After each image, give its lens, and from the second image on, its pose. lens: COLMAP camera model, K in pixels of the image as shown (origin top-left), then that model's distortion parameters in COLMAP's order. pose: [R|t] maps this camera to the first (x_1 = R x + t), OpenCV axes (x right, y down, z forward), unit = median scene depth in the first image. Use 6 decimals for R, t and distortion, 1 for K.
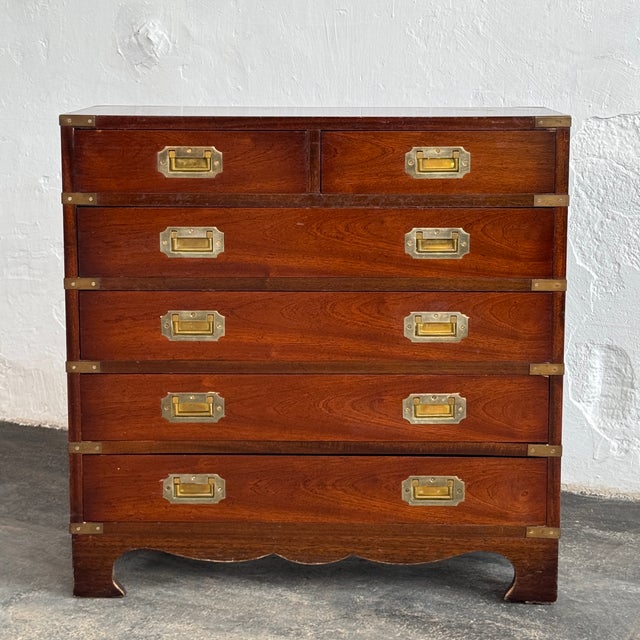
lens RADIAL K [[1419.7, 0, 334.6], [0, 1419.7, 294.3], [0, 0, 1]] dist [0.131117, 0.000000]
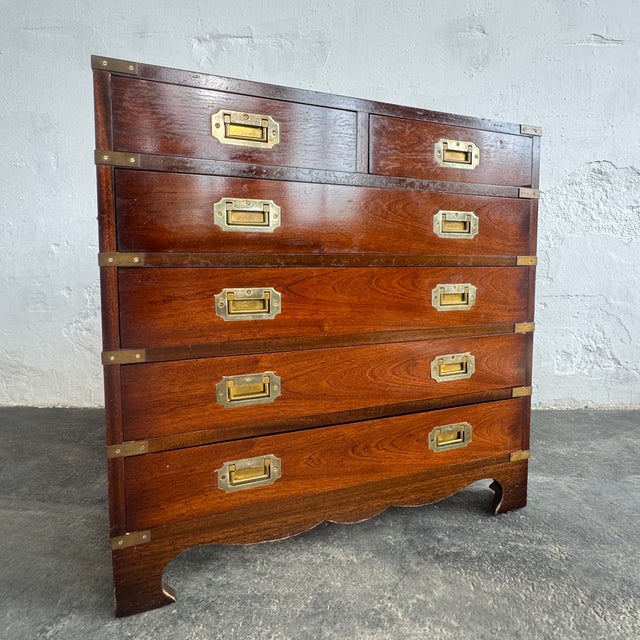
lens RADIAL K [[415.8, 0, 323.1], [0, 415.8, 296.4], [0, 0, 1]] dist [-0.003689, 0.000117]
pose [[0.925193, -0.030804, 0.378244, -0.159187], [0.065166, 0.994791, -0.078381, 0.042208], [-0.373860, 0.097166, 0.922381, 0.719459]]
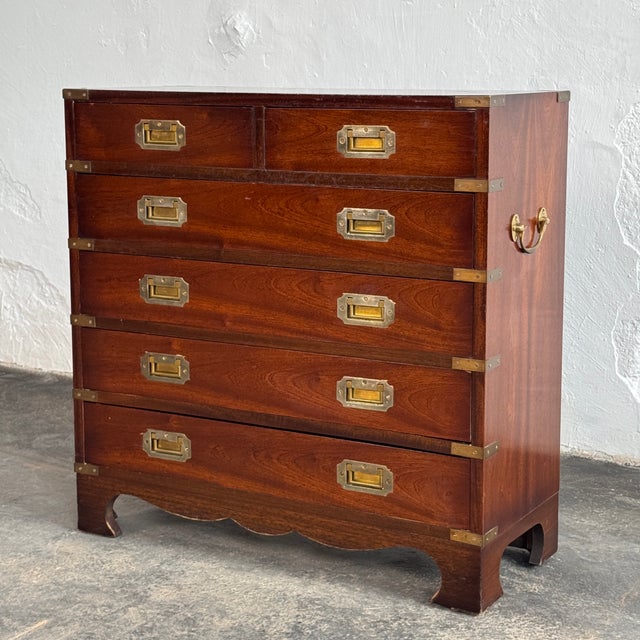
lens RADIAL K [[1419.7, 0, 352.6], [0, 1419.7, 297.7], [0, 0, 1]] dist [0.131117, 0.000000]
pose [[0.880599, 0.077539, -0.467476, 0.517821], [-0.079052, 0.996735, 0.016413, -0.000892], [0.467223, 0.022502, 0.883853, 0.130016]]
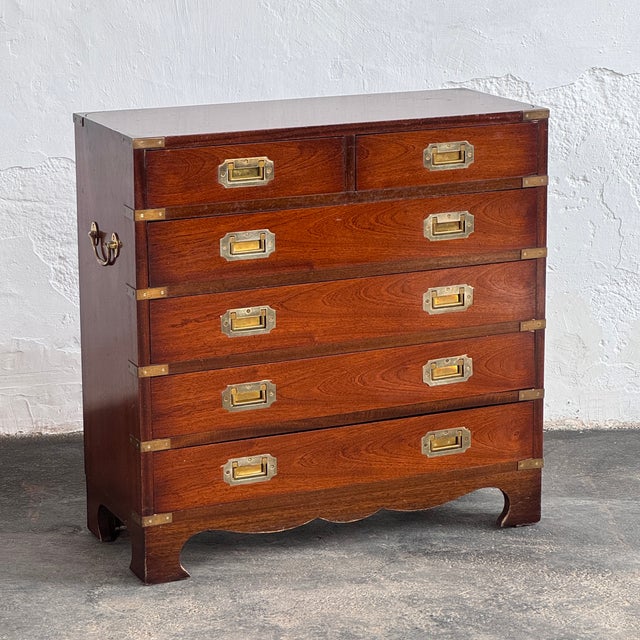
lens RADIAL K [[1929.2, 0, 315.5], [0, 1929.2, 316.5], [0, 0, 1]] dist [-0.088644, 0.000000]
pose [[0.909904, -0.108011, 0.400510, -0.639798], [0.078962, 0.992951, 0.088392, -0.107112], [-0.407235, -0.048804, 0.912019, -0.359316]]
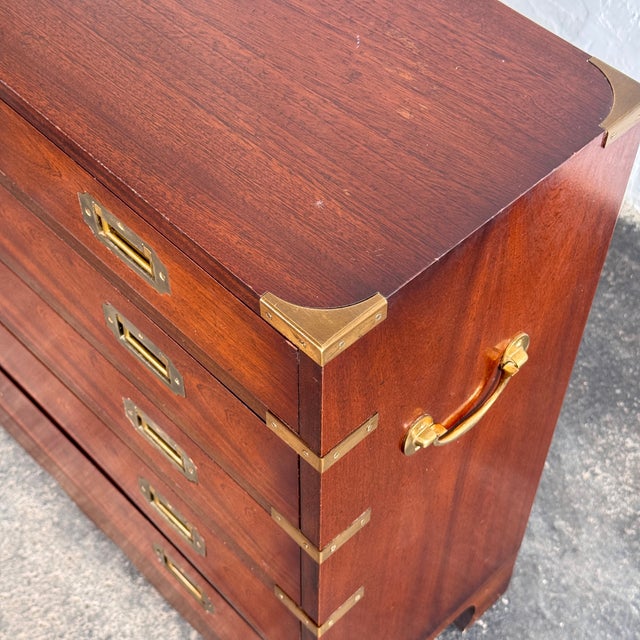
lens RADIAL K [[1187.1, 0, 319.9], [0, 1187.1, 323.0], [0, 0, 1]] dist [0.110453, 0.000000]
pose [[0.702139, 0.562646, -0.436384, 0.290764], [-0.126618, 0.701757, 0.701074, -0.342208], [0.700692, -0.436997, 0.563972, 0.798167]]
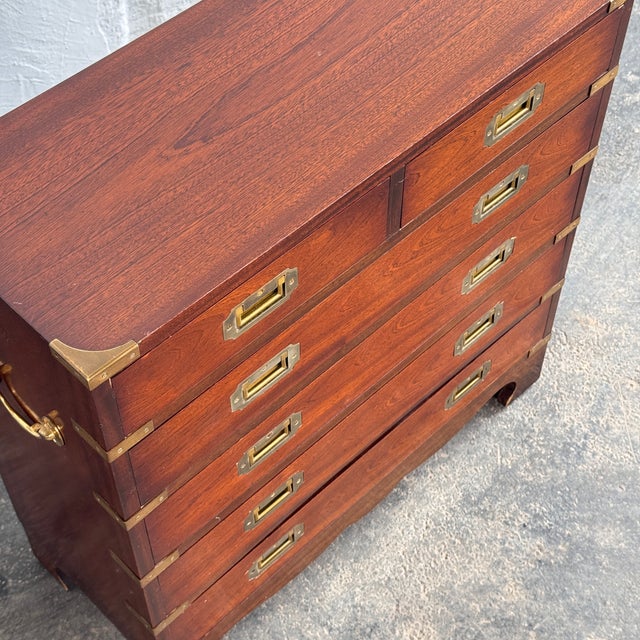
lens RADIAL K [[1187.1, 0, 316.3], [0, 1187.1, 325.4], [0, 0, 1]] dist [0.110453, 0.000000]
pose [[0.706119, -0.564185, 0.427891, -0.309261], [0.125575, 0.694483, 0.708466, -0.448159], [-0.696869, -0.446529, 0.561236, 0.666972]]
